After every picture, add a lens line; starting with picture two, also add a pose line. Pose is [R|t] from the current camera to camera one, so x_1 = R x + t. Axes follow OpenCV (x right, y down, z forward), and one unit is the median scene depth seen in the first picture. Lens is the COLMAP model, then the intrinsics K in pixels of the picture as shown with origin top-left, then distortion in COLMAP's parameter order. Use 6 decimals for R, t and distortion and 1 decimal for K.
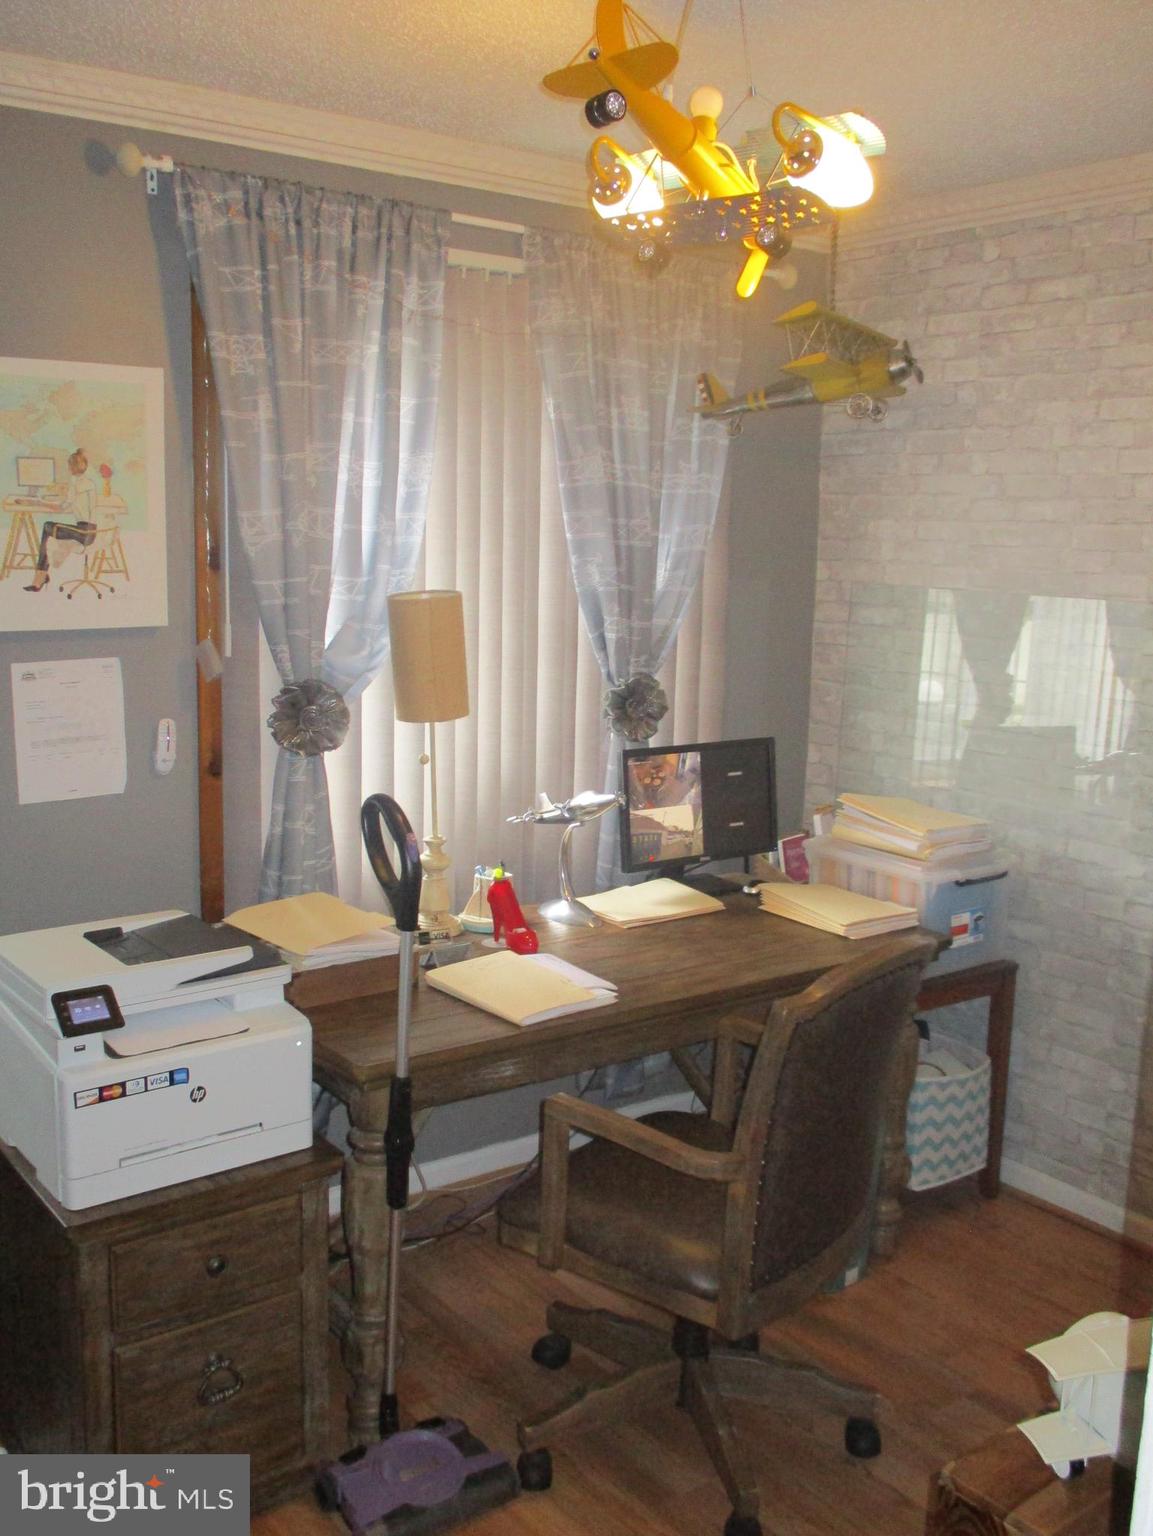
lens RADIAL K [[1461.1, 0, 579.0], [0, 1461.1, 718.4], [0, 0, 1]] dist [-0.028322, 0.031230]
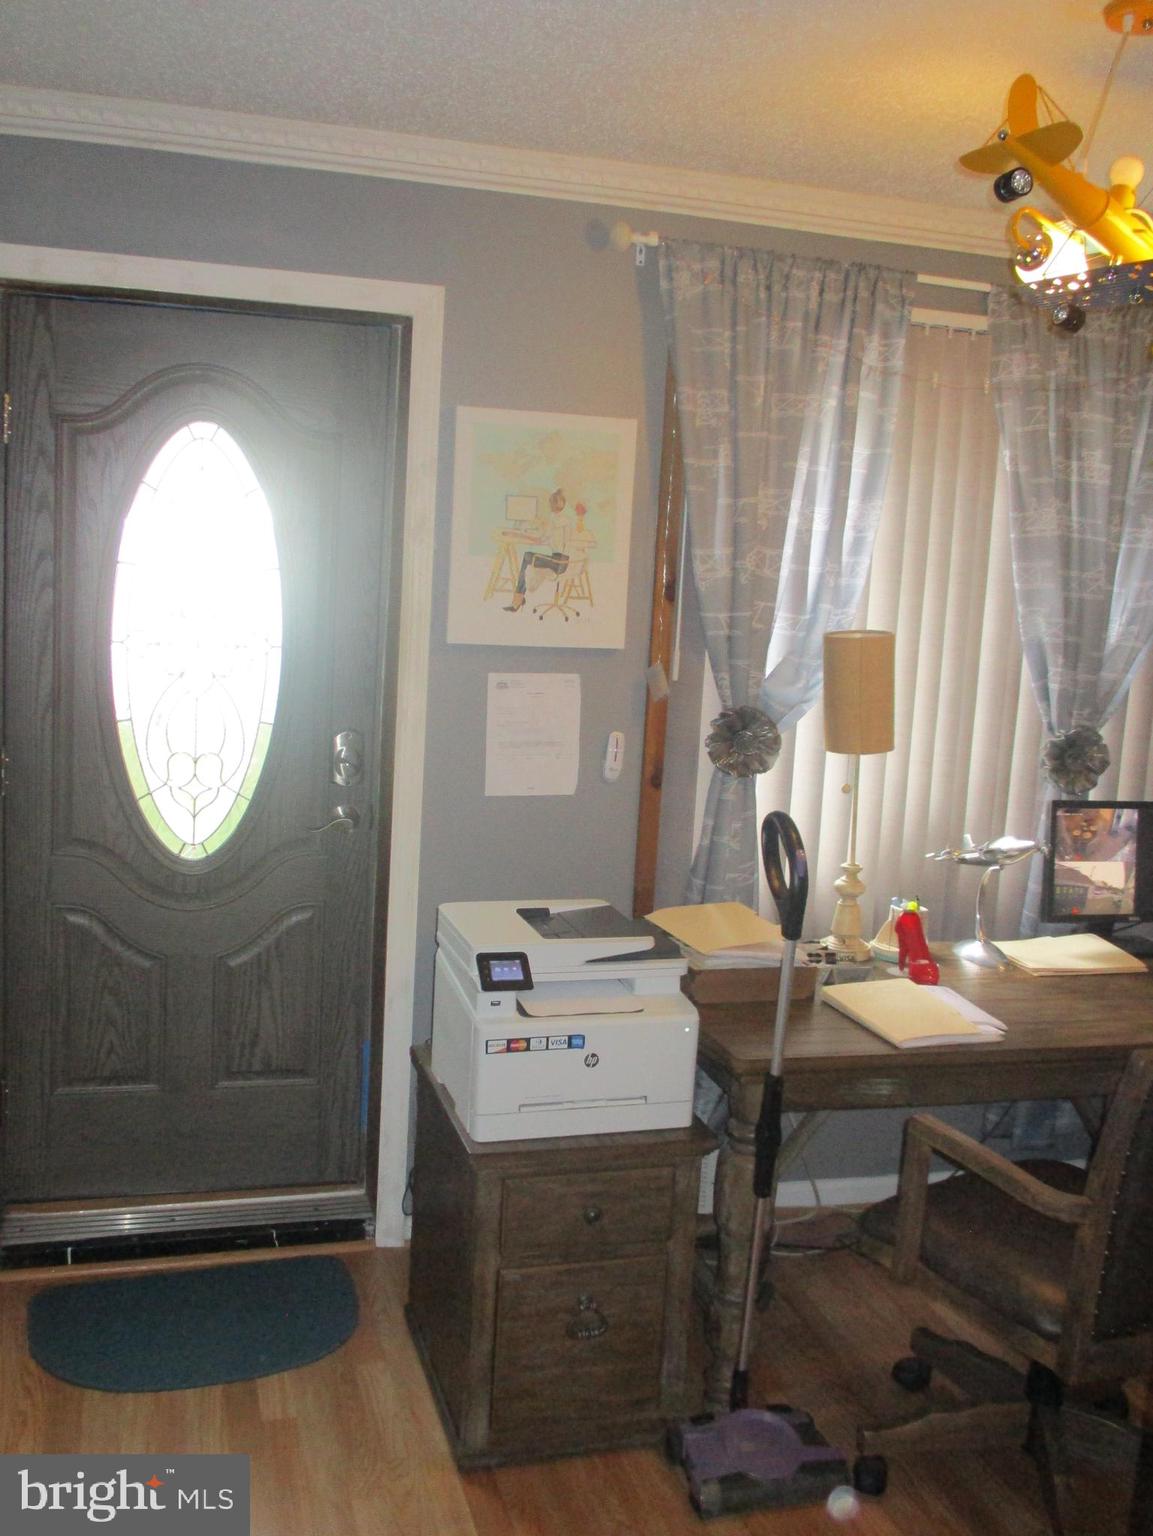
lens RADIAL K [[1488.5, 0, 619.4], [0, 1488.5, 712.2], [0, 0, 1]] dist [-0.009257, 0.020331]
pose [[0.941423, 0.071480, -0.329564, 0.092368], [-0.083432, 0.996265, -0.022247, 0.010360], [0.326743, 0.048440, 0.943871, -0.072964]]
